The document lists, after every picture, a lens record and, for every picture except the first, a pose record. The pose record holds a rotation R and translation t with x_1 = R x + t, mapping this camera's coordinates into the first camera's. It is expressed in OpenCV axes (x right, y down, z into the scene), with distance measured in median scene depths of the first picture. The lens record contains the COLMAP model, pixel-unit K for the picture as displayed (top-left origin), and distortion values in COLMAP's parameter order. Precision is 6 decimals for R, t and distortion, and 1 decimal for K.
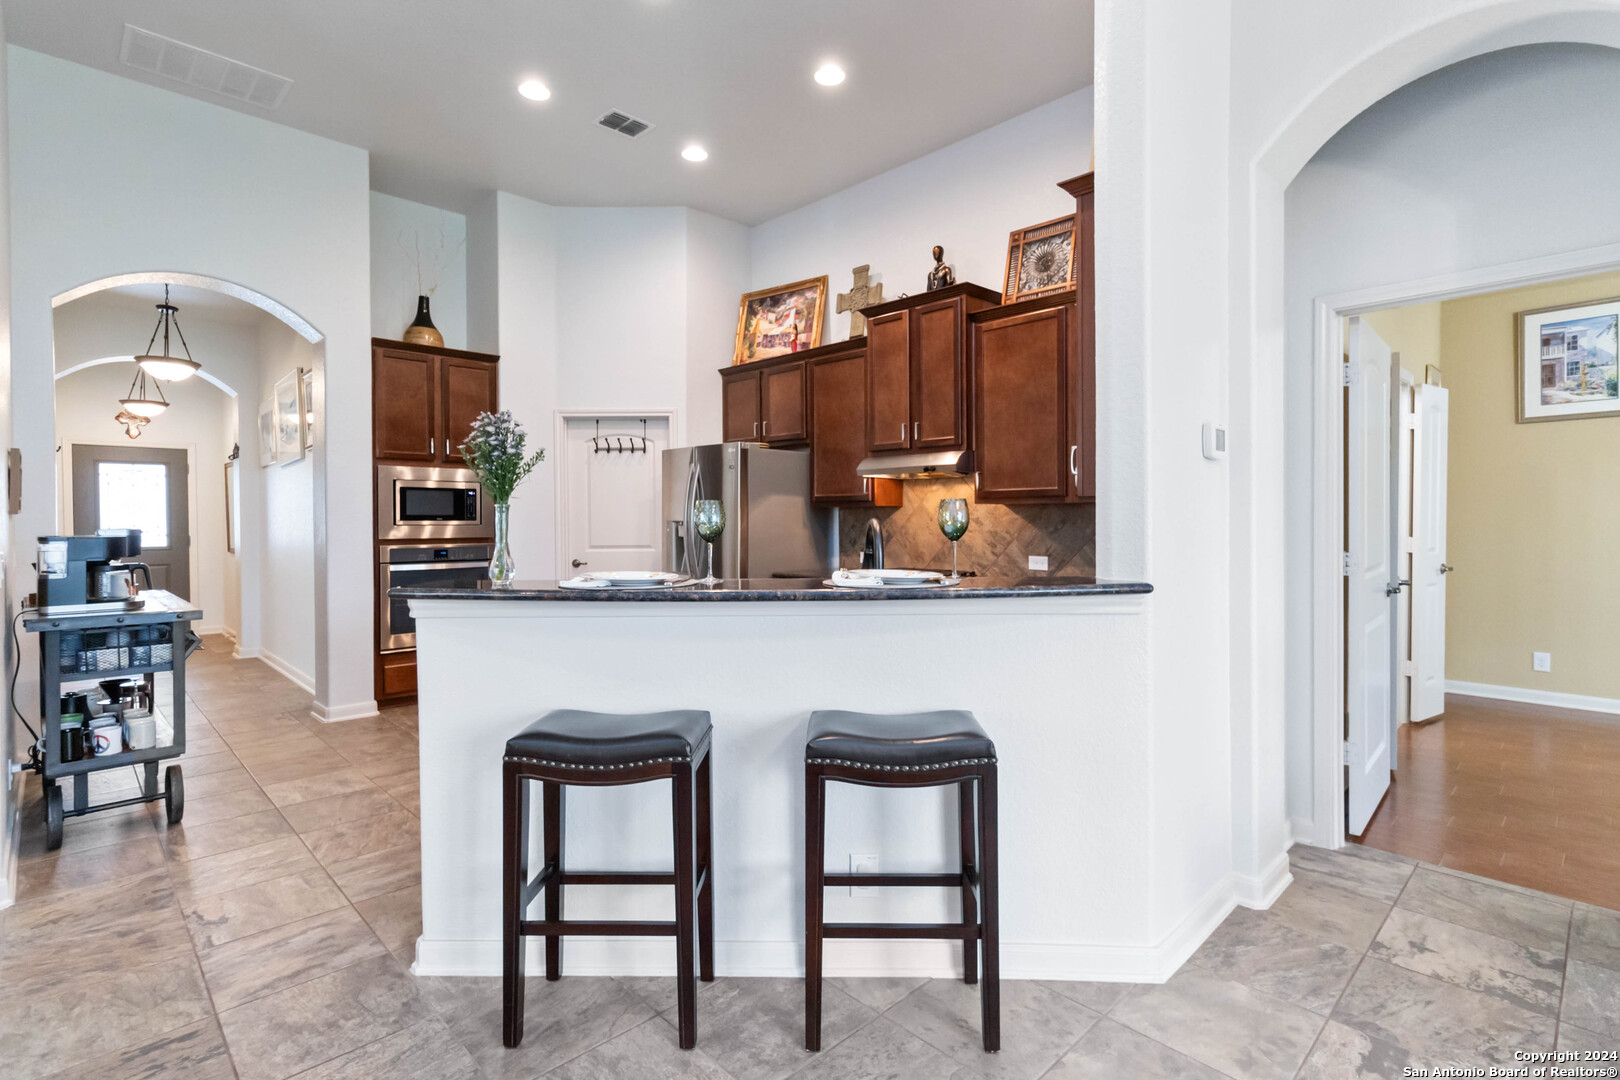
lens RADIAL K [[774.1, 0, 808.6], [0, 774.1, 527.7], [0, 0, 1]] dist [-0.010187, 0.000728]
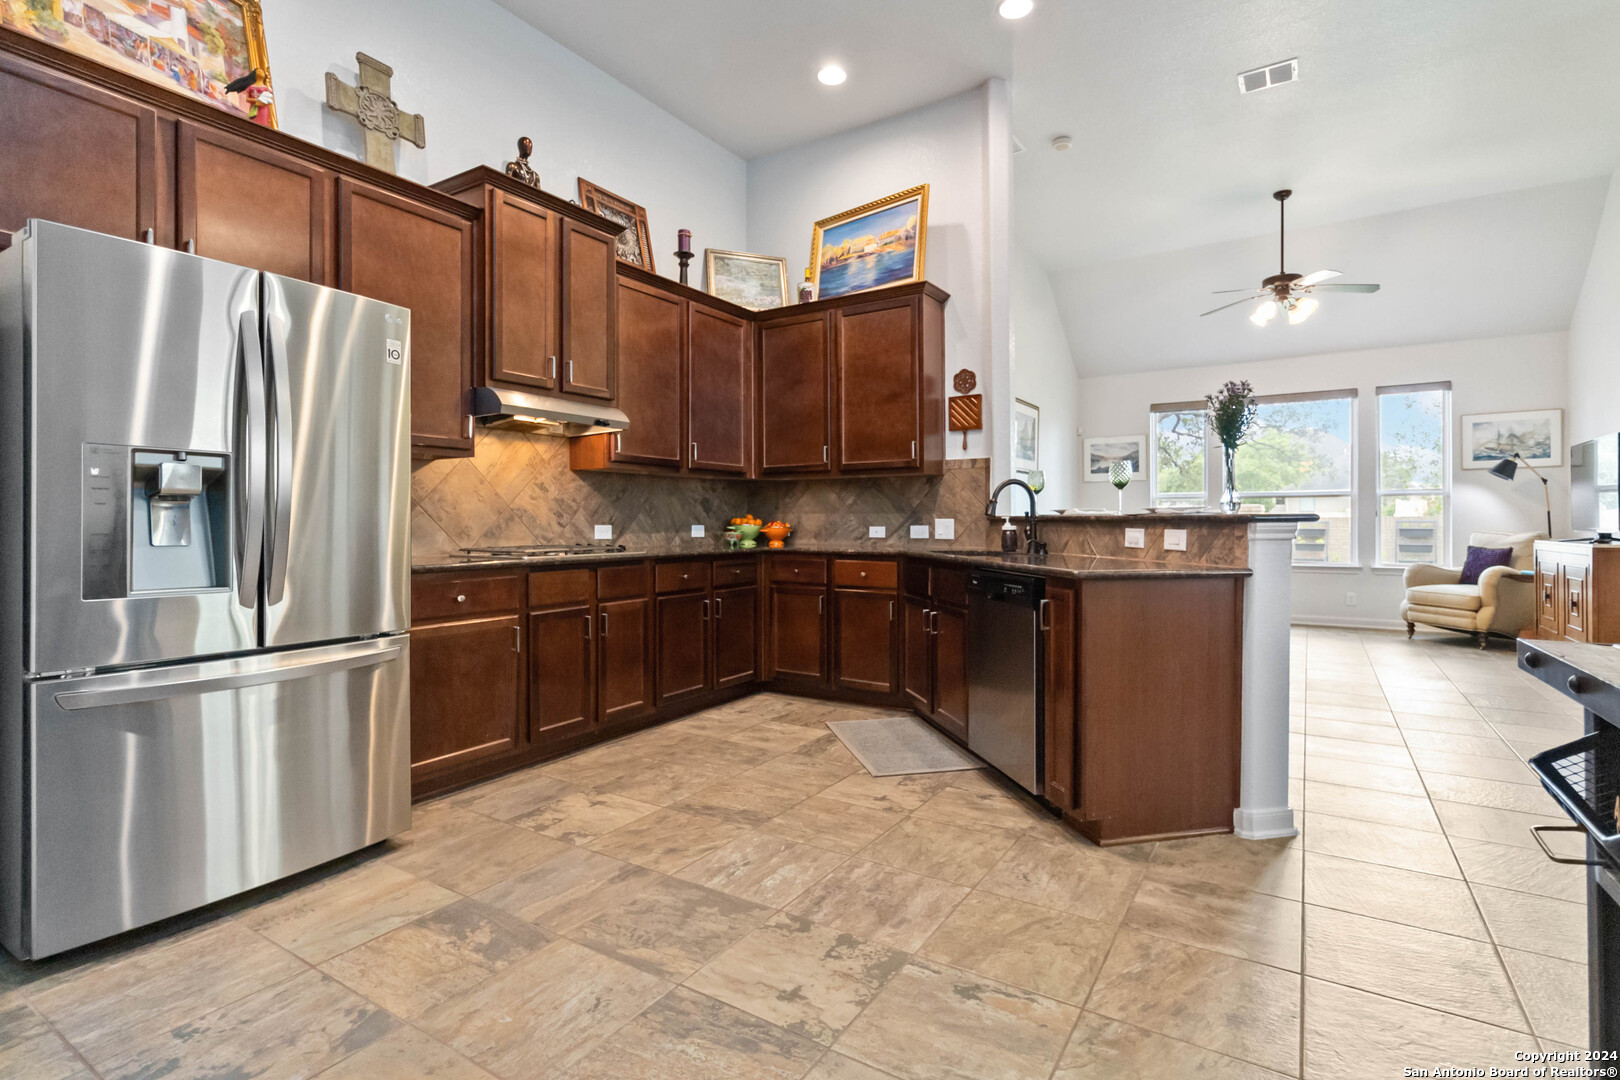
lens RADIAL K [[774.1, 0, 838.4], [0, 774.1, 522.1], [0, 0, 1]] dist [-0.010187, 0.000728]
pose [[-0.252288, 0.004409, 0.967642, -0.744727], [0.010393, 0.999944, -0.001846, 0.038546], [-0.967596, 0.009591, -0.252320, 0.980116]]
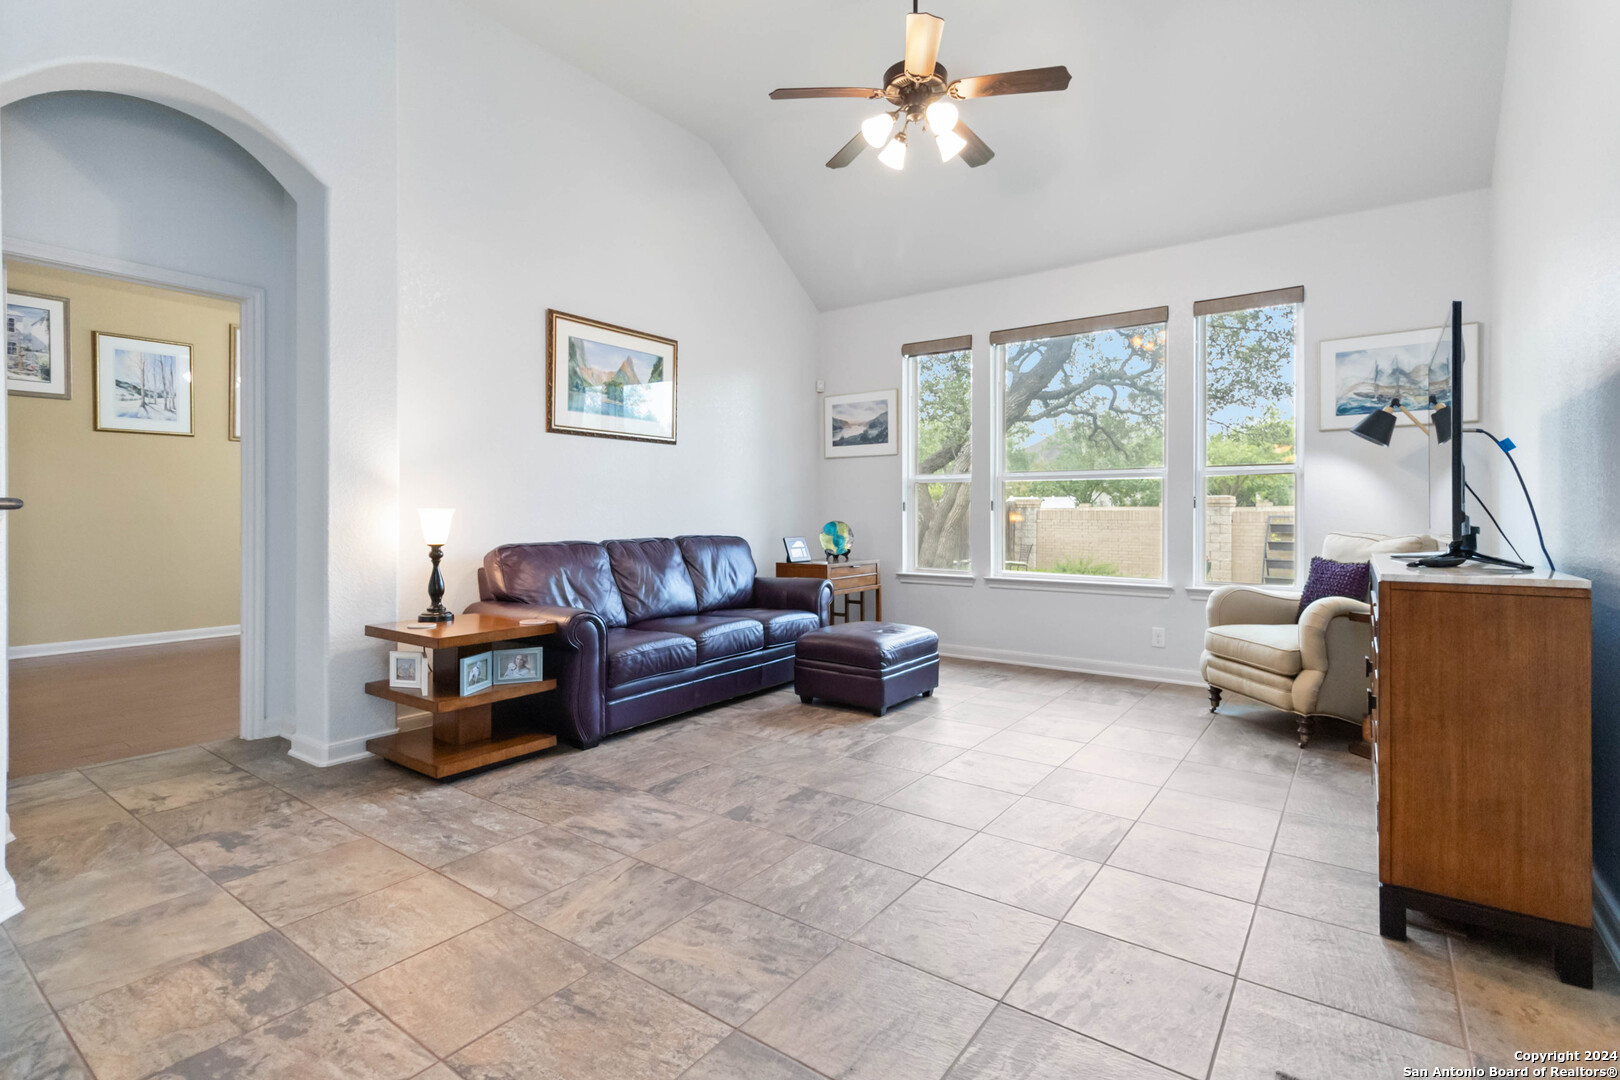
lens RADIAL K [[774.1, 0, 809.0], [0, 774.1, 518.7], [0, 0, 1]] dist [-0.010187, 0.000728]
pose [[-0.177518, -0.004169, 0.984109, -0.350317], [0.003811, 0.999981, 0.004924, 0.043332], [-0.984110, 0.004624, -0.177499, 0.088231]]
